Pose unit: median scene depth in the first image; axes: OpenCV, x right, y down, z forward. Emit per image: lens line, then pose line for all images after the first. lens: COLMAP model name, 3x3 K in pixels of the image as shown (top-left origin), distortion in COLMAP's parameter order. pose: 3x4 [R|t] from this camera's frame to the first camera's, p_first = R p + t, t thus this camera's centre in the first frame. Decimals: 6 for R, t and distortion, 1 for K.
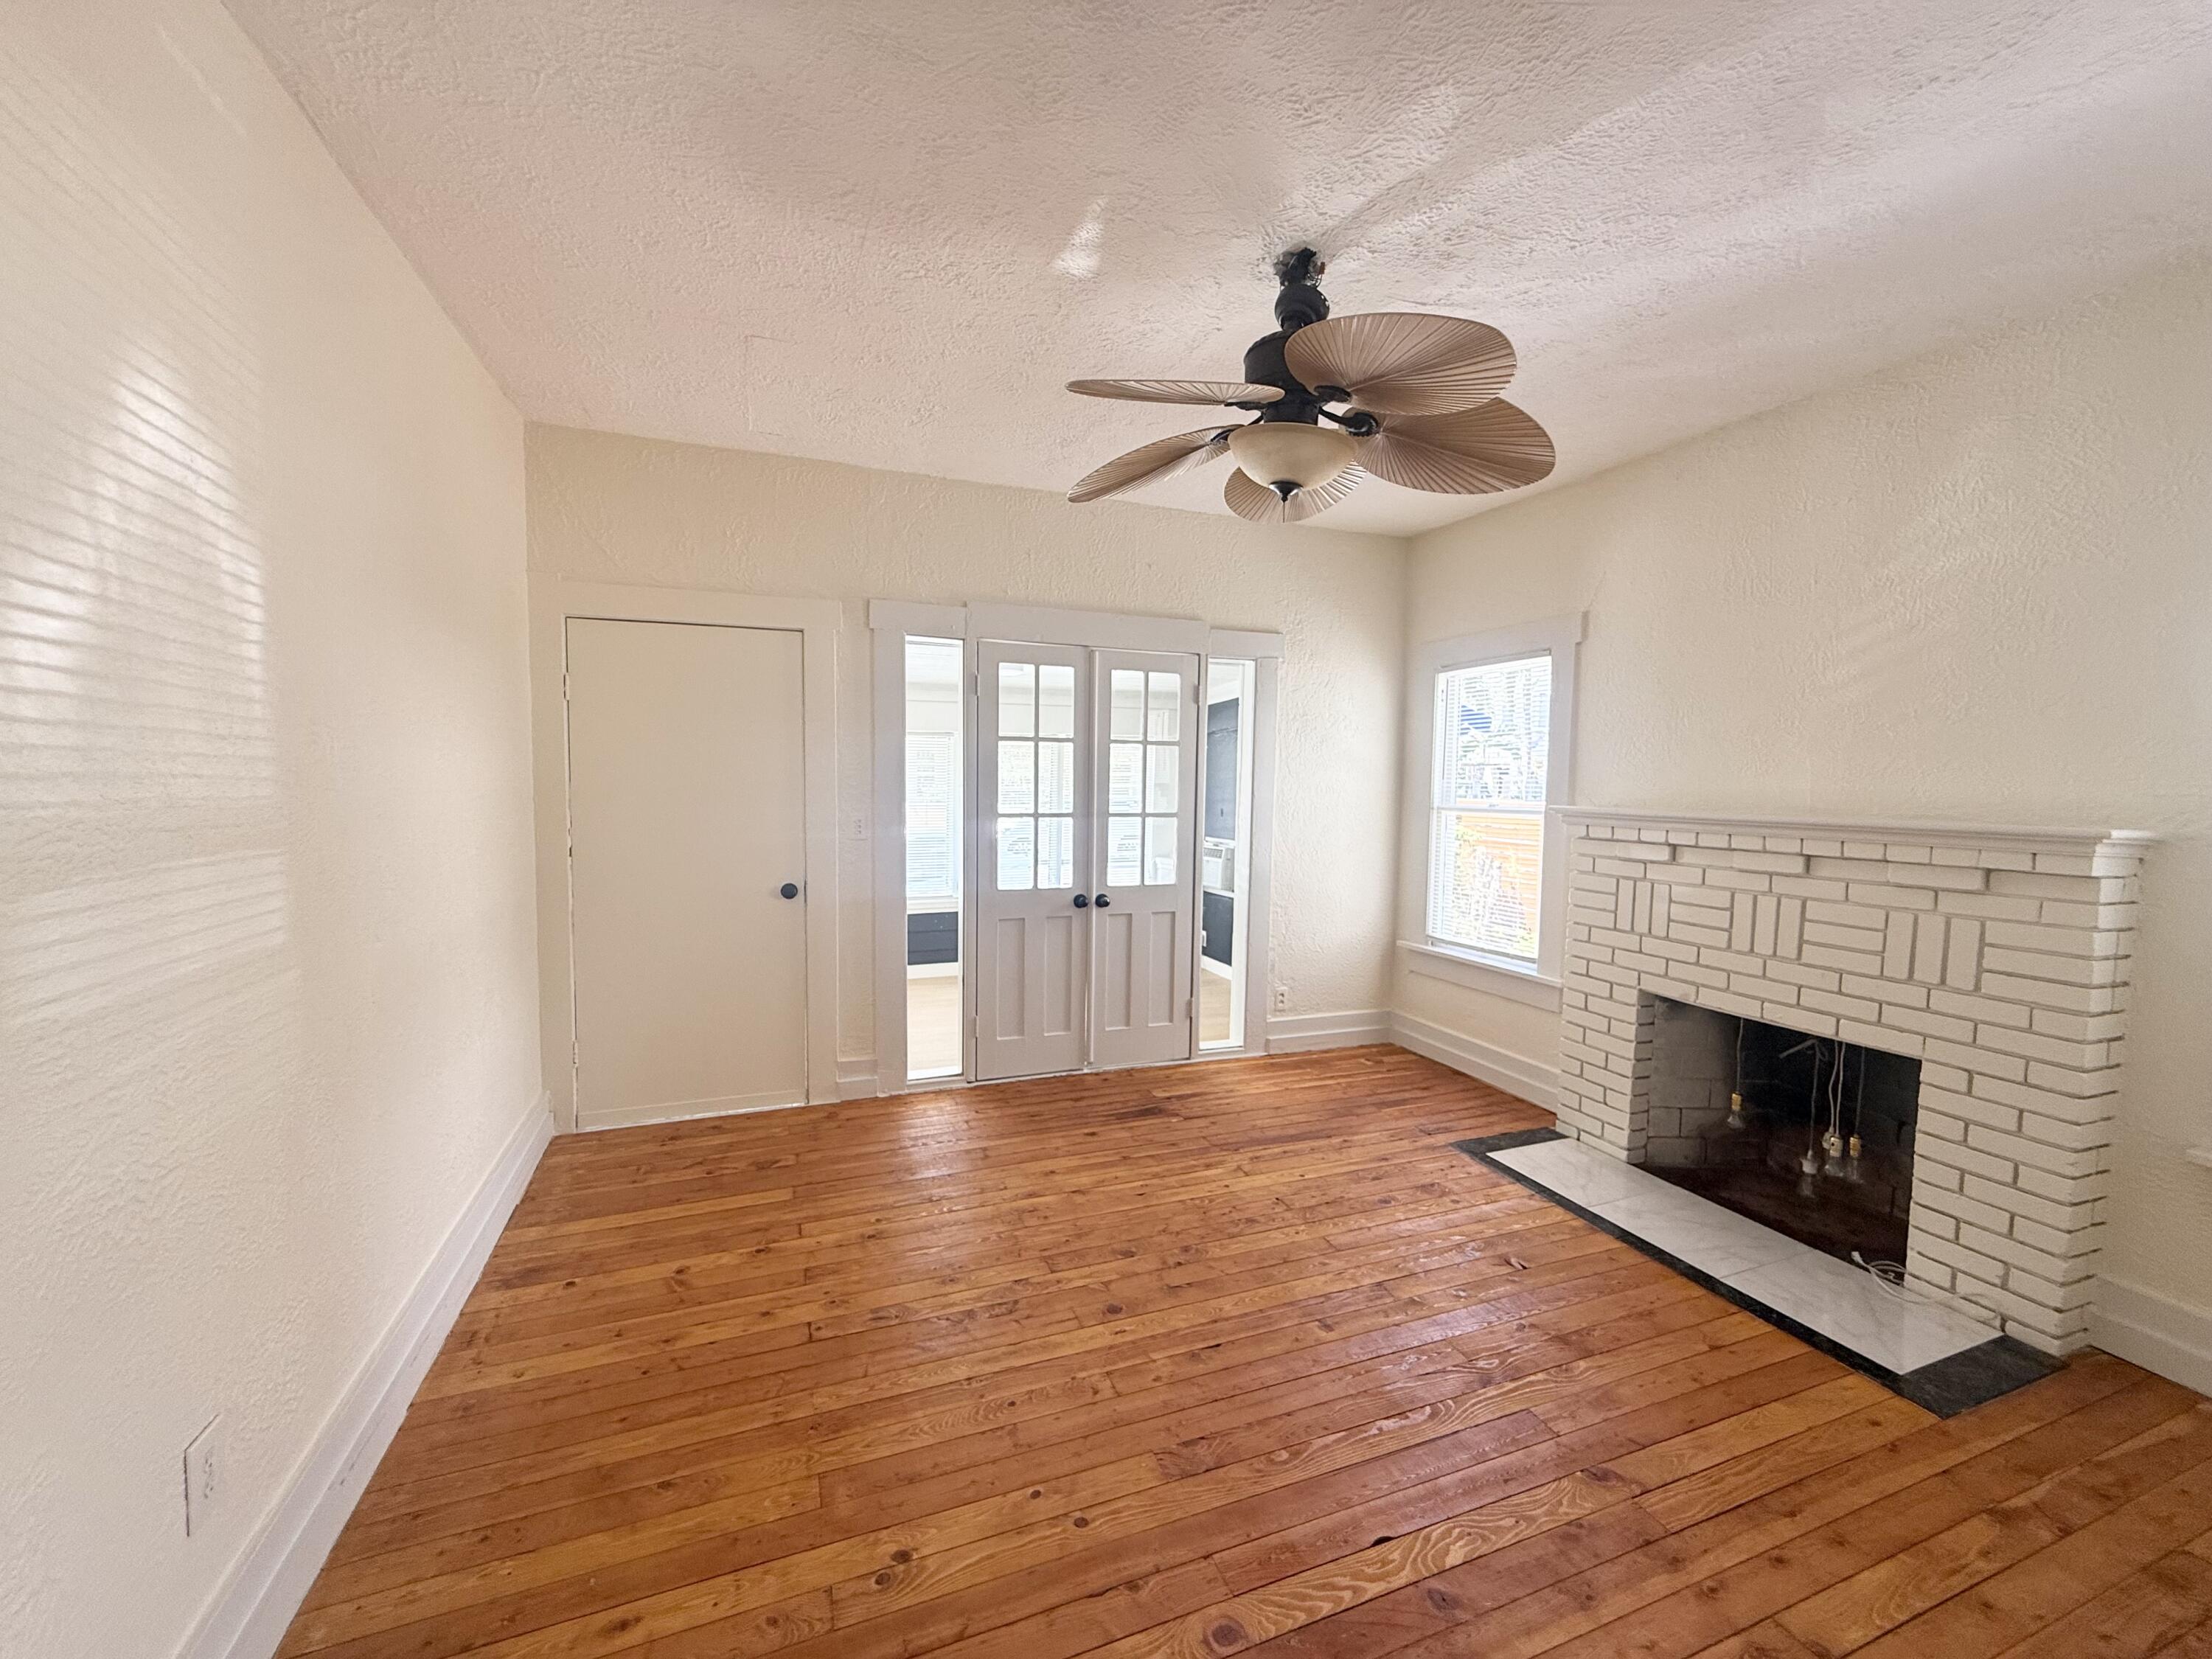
lens RADIAL K [[891.0, 0, 1106.4], [0, 891.0, 833.9], [0, 0, 1]] dist [-0.001826, -0.000165]
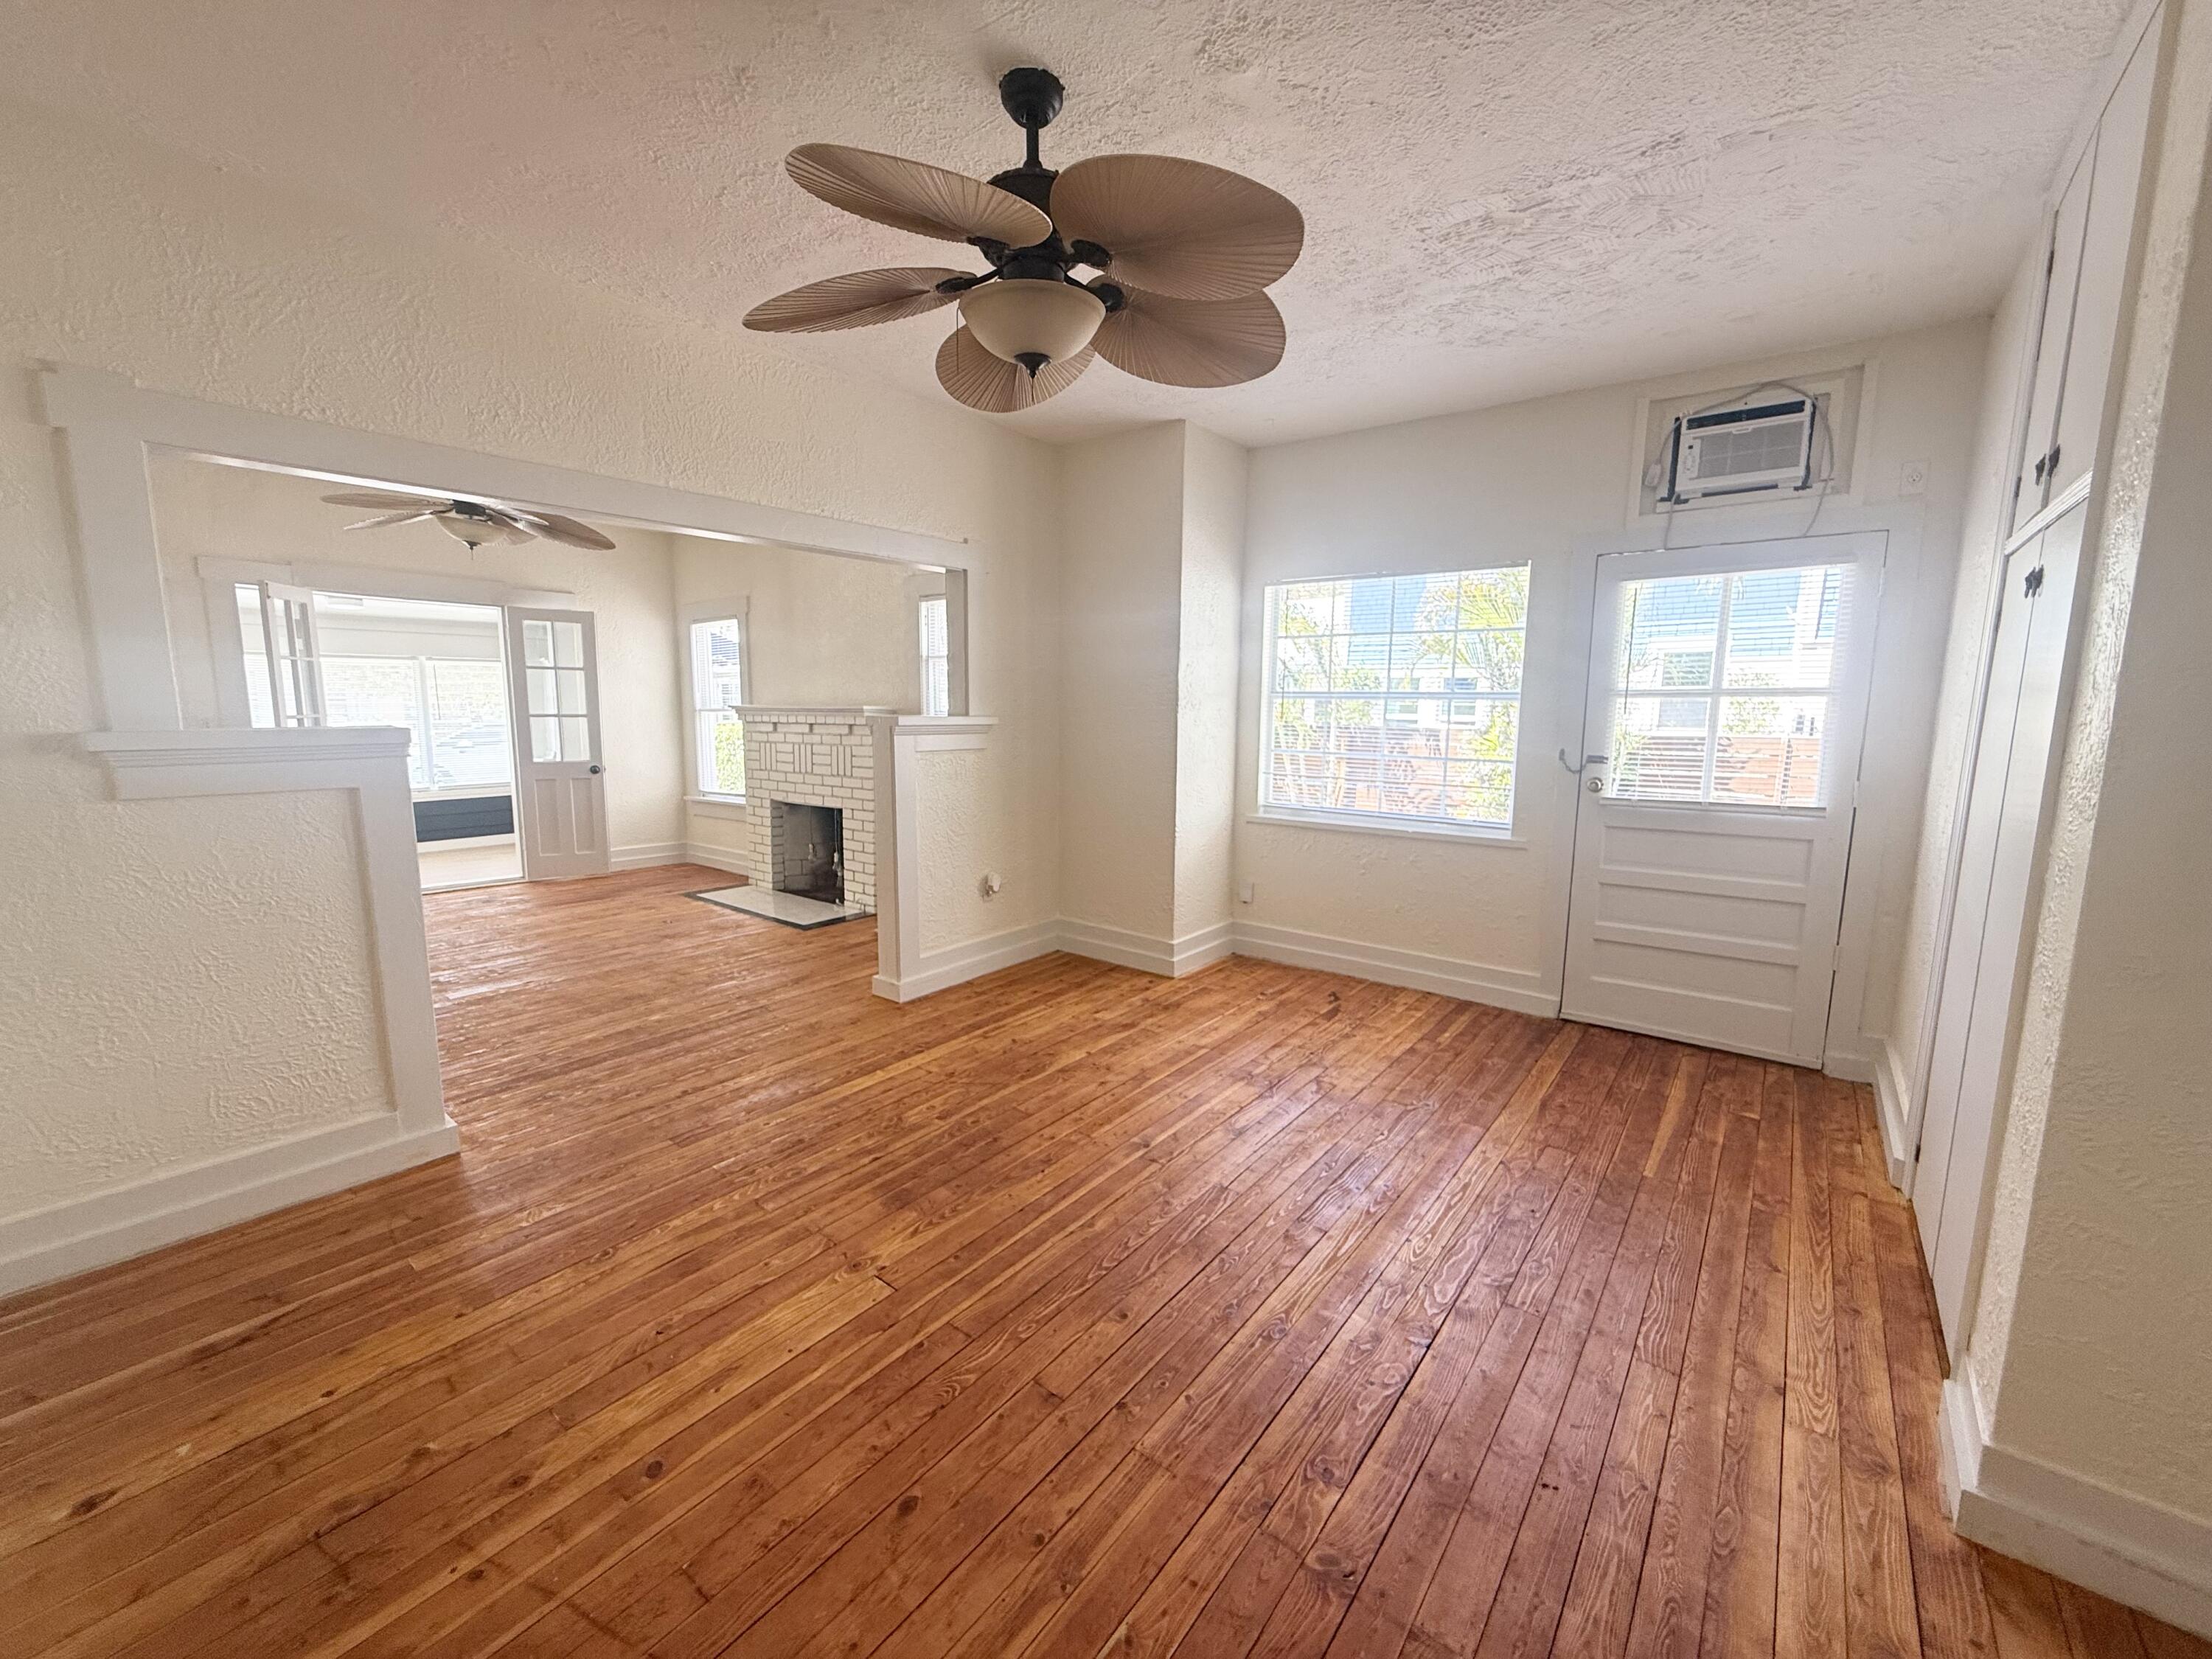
lens RADIAL K [[891.0, 0, 1097.0], [0, 891.0, 830.7], [0, 0, 1]] dist [-0.001826, -0.000165]
pose [[0.862058, -0.078704, 0.500661, 0.234951], [0.037725, 0.995093, 0.091472, 0.091926], [-0.505404, -0.059967, 0.860797, -1.010035]]
